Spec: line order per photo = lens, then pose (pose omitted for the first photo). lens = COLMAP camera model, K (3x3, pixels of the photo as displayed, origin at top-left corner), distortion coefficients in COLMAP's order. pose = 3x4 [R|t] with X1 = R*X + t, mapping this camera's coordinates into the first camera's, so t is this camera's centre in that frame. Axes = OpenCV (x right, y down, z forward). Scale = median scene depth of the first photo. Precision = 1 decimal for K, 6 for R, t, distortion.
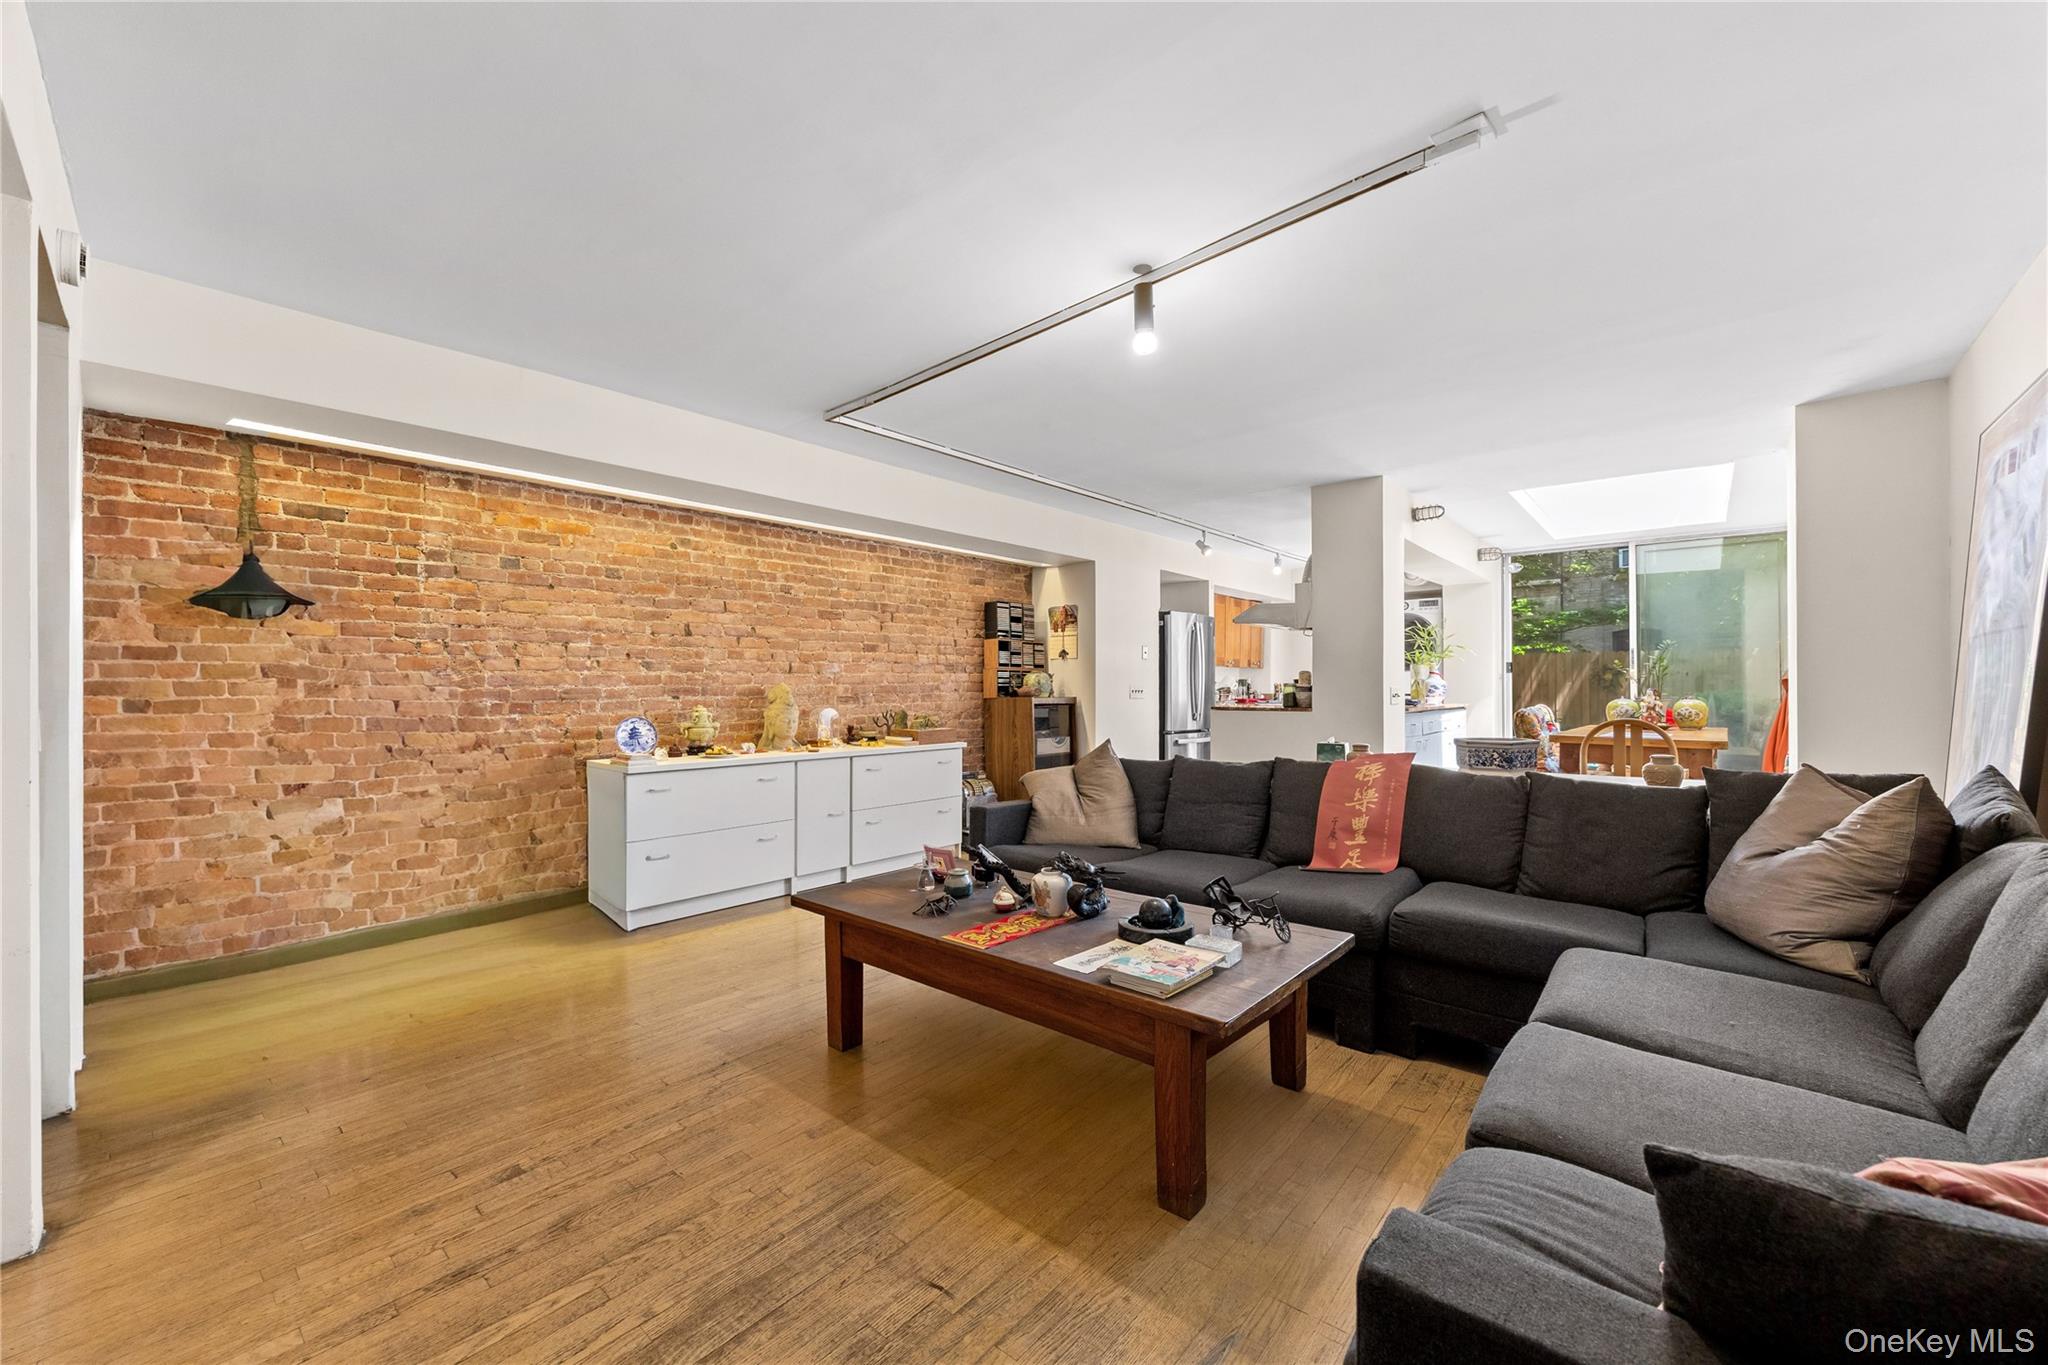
lens RADIAL K [[780.7, 0, 1021.2], [0, 780.7, 680.1], [0, 0, 1]] dist [-0.004214, -0.000254]
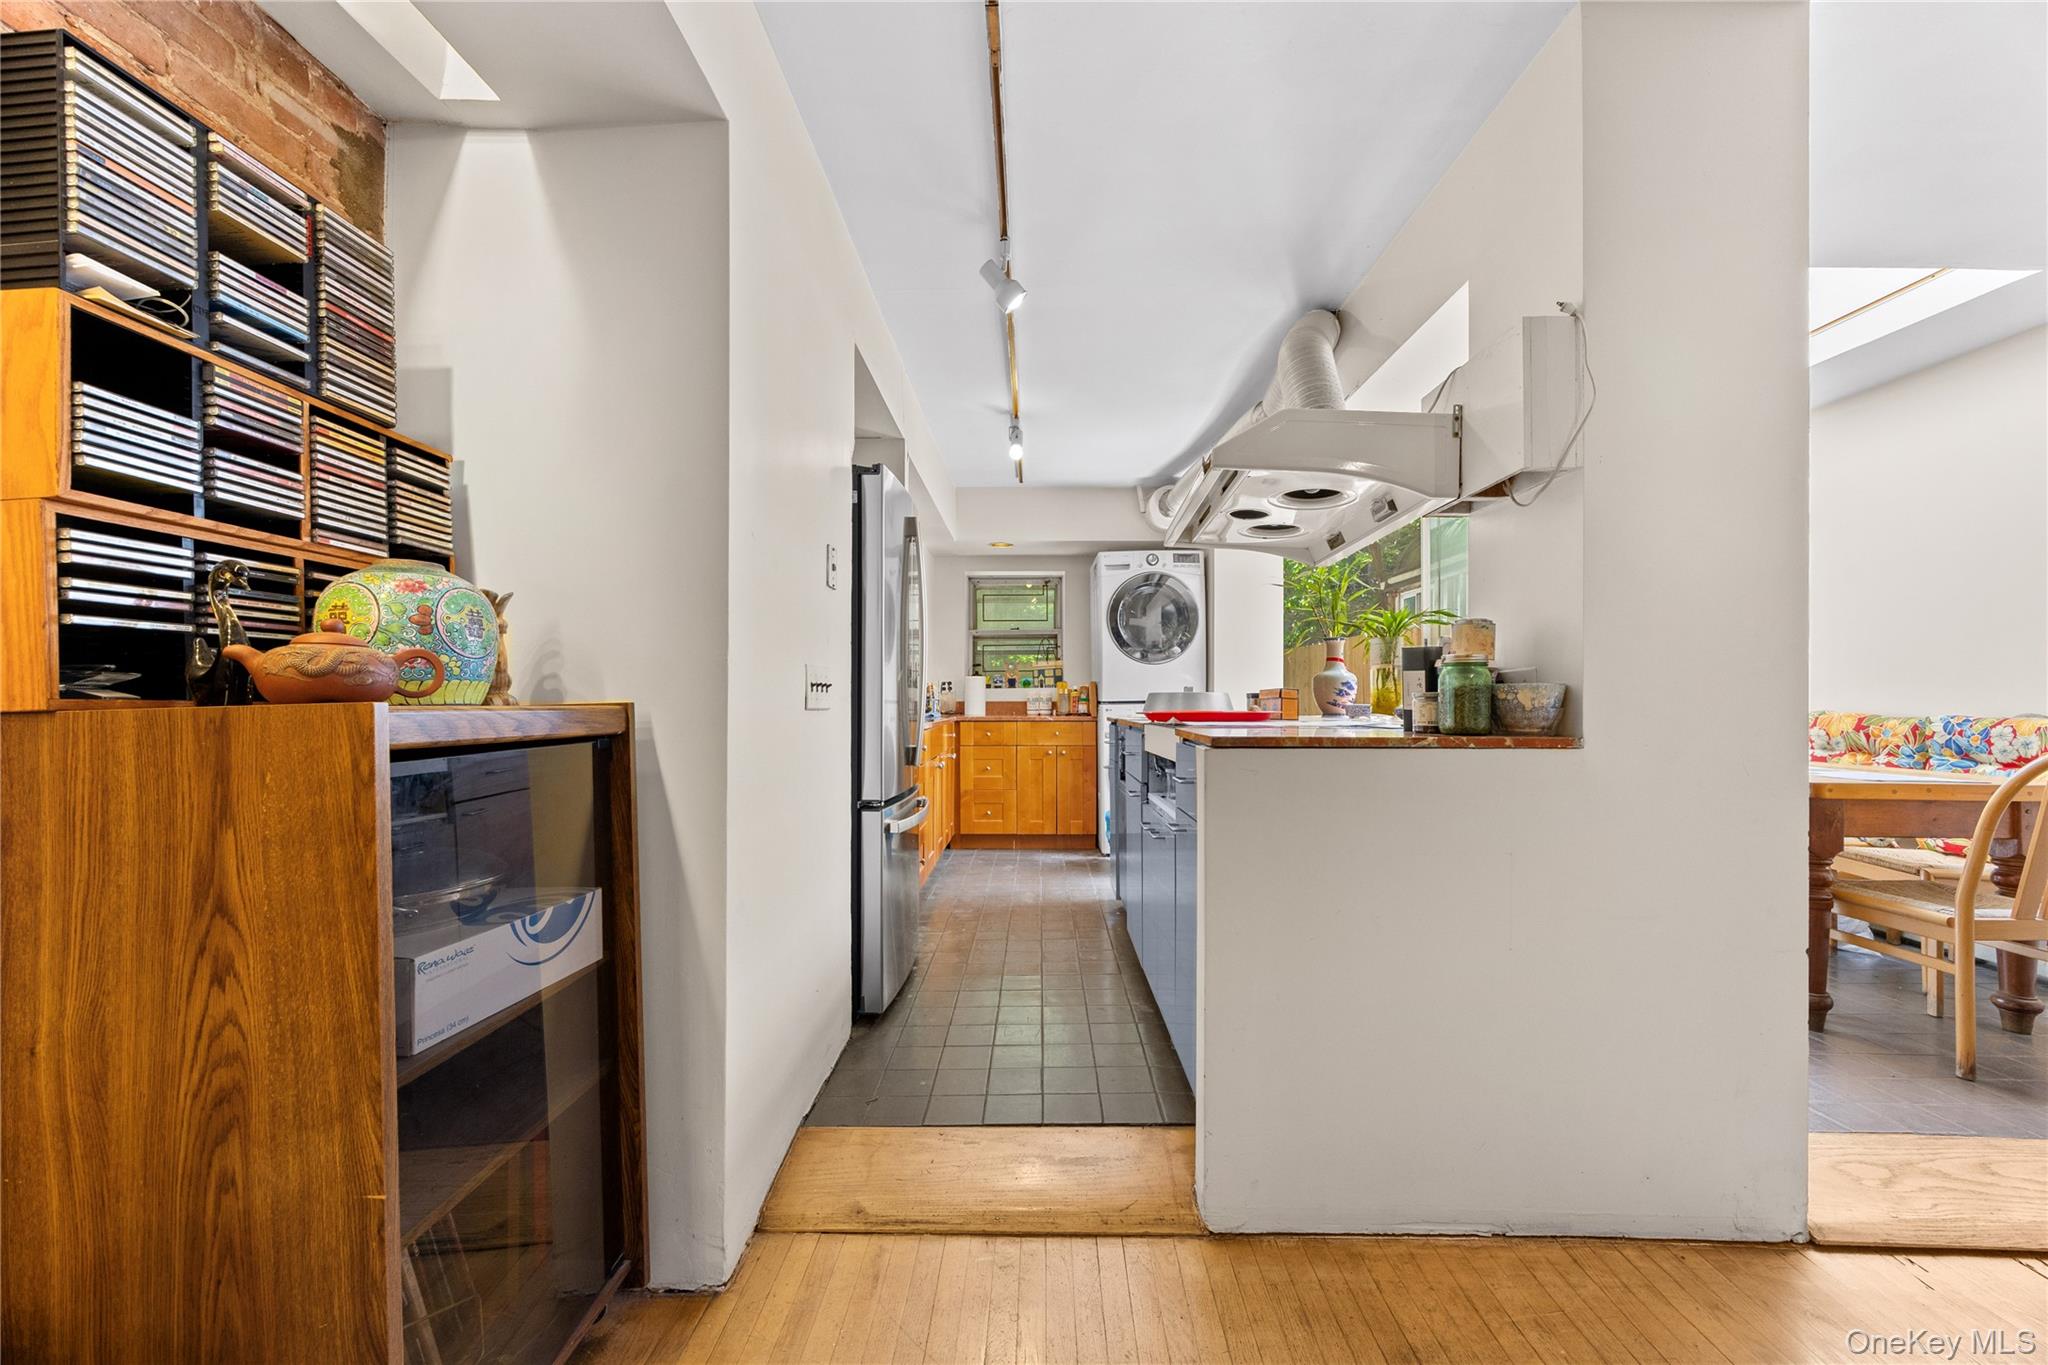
lens RADIAL K [[780.7, 0, 1026.5], [0, 780.7, 693.5], [0, 0, 1]] dist [-0.004214, -0.000254]
pose [[0.761005, 0.006282, 0.648716, 0.011933], [0.000970, 0.999941, -0.010822, 0.021157], [-0.648746, 0.008865, 0.760954, 0.759716]]
